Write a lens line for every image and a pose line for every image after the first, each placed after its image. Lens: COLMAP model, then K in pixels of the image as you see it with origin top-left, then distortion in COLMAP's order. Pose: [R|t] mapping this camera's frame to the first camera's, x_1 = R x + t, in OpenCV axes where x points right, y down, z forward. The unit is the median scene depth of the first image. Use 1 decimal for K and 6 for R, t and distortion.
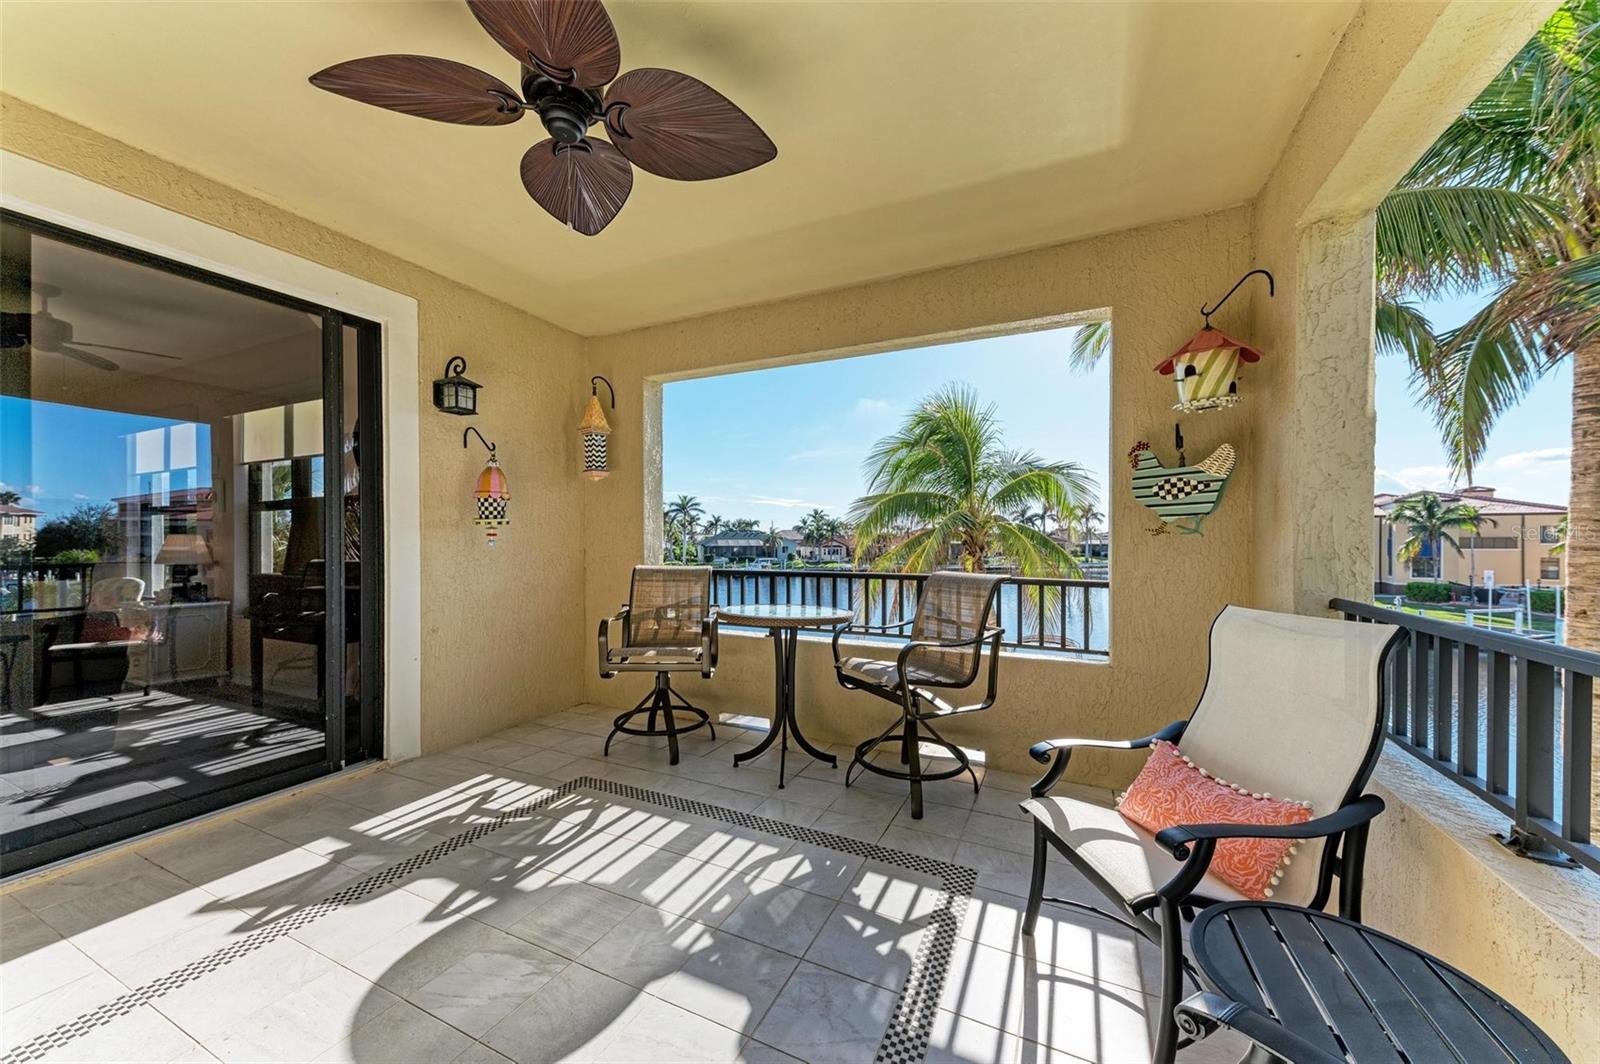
lens RADIAL K [[578.1, 0, 799.3], [0, 578.1, 536.8], [0, 0, 1]] dist [0.006781, -0.000214]
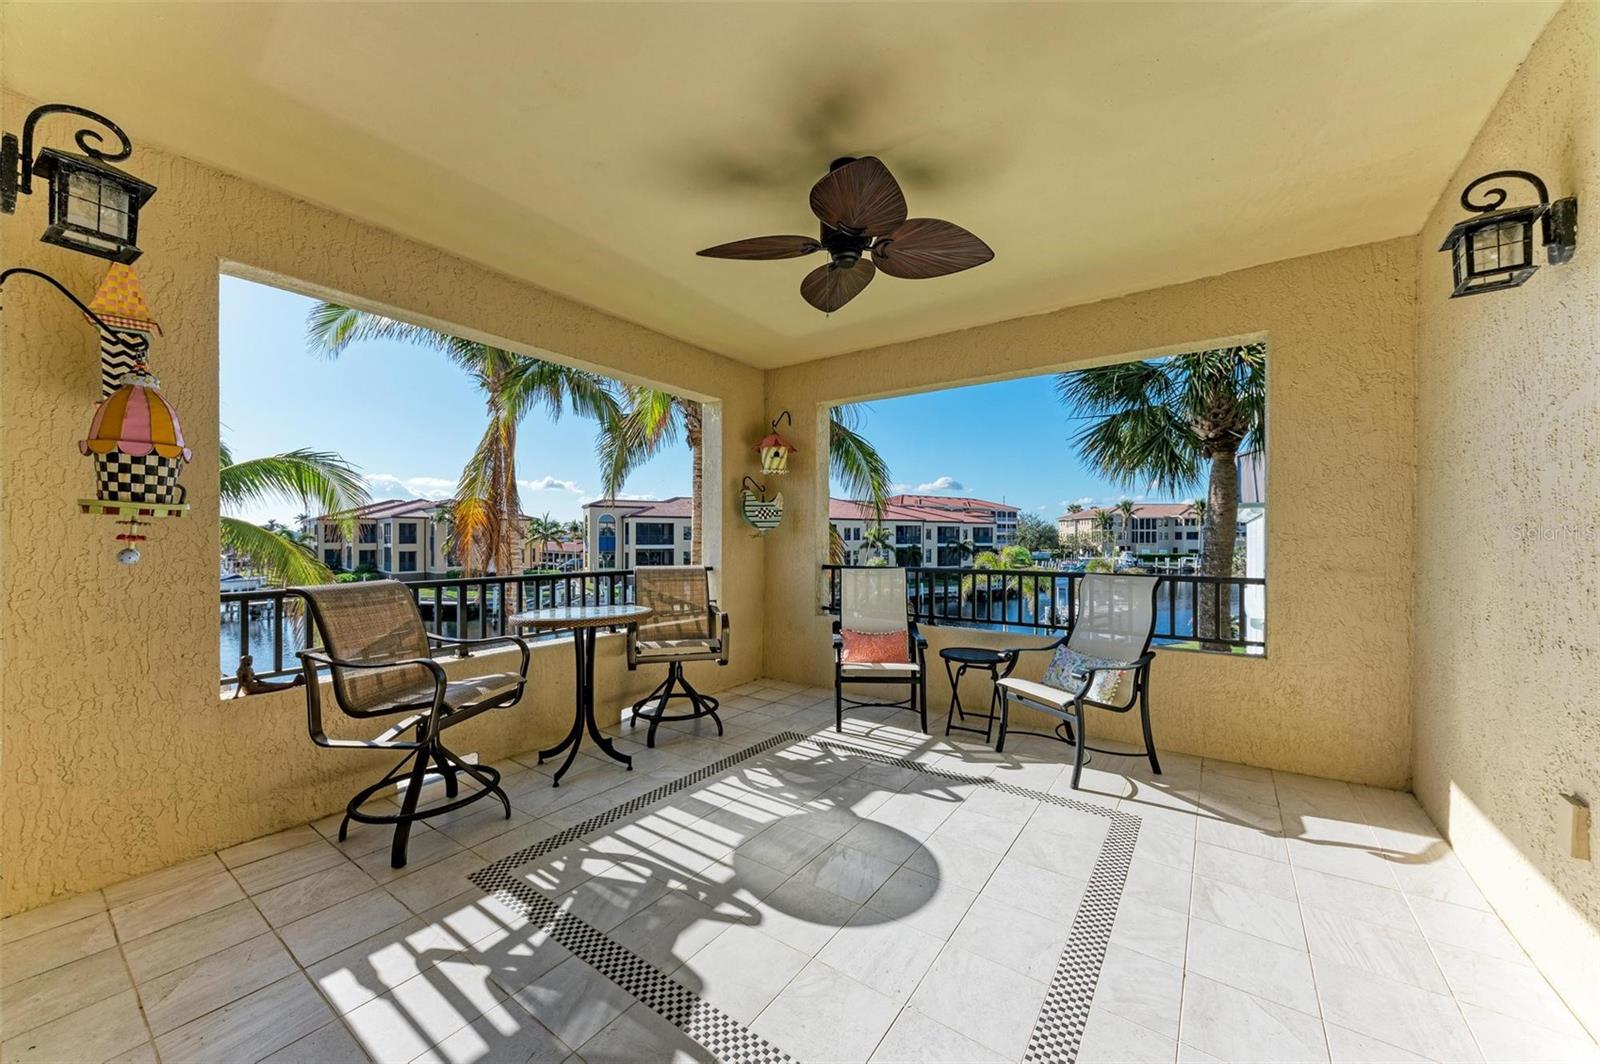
lens RADIAL K [[578.1, 0, 803.4], [0, 578.1, 535.3], [0, 0, 1]] dist [0.006781, -0.000214]
pose [[0.178605, 0.000242, 0.983921, -1.326857], [-0.001271, 0.999999, -0.000015, -0.011238], [-0.983920, -0.001248, 0.178605, 0.611491]]
